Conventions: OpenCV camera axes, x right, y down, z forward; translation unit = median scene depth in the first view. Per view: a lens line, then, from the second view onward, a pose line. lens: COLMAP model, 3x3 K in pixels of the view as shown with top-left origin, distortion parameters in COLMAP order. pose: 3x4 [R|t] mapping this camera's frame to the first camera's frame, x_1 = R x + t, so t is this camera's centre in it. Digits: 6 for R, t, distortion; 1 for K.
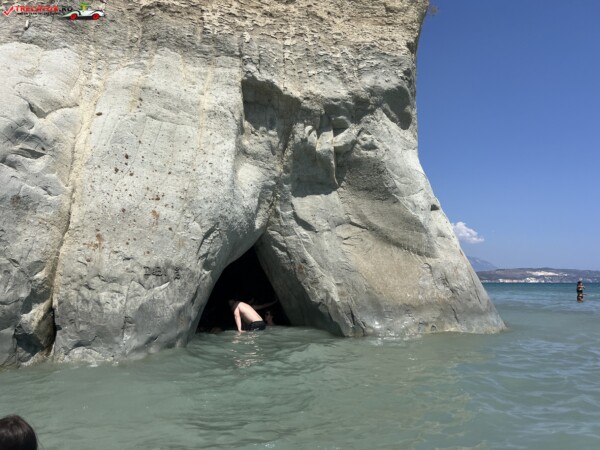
lens RADIAL K [[452.5, 0, 300.6], [0, 452.5, 227.5], [0, 0, 1]] dist [0.047762, -0.049686]
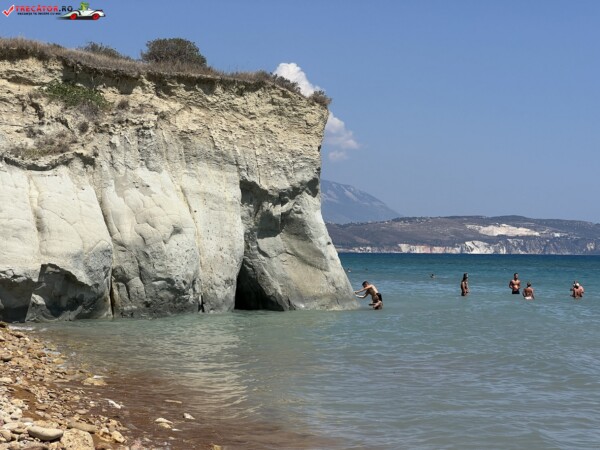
lens RADIAL K [[1360.2, 0, 306.7], [0, 1360.2, 207.6], [0, 0, 1]] dist [-0.220309, 7.584550]
pose [[0.943009, 0.019035, 0.332223, -1.762254], [-0.048536, 0.995554, 0.080728, -0.684250], [-0.329209, -0.092252, 0.939740, -4.483817]]
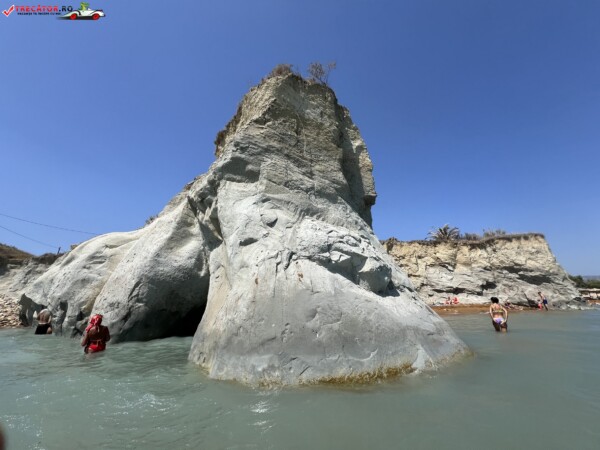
lens RADIAL K [[240.0, 0, 300.5], [0, 240.0, 225.9], [0, 0, 1]] dist [-0.000817, -0.000149]
pose [[0.500195, -0.262547, -0.825151, 0.921959], [0.113651, 0.964588, -0.238019, 0.081641], [0.858422, 0.025276, 0.512321, 0.887448]]
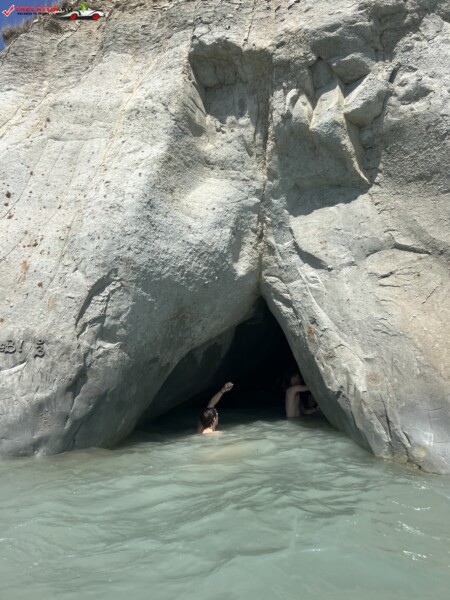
lens RADIAL K [[459.8, 0, 225.0], [0, 459.8, 300.0], [0, 0, 1]] dist [0.041382, -0.054643]
pose [[0.820033, -0.077674, -0.567022, 0.269916], [0.085542, 0.996253, -0.012761, 0.046979], [0.565888, -0.038040, 0.823604, 0.456490]]
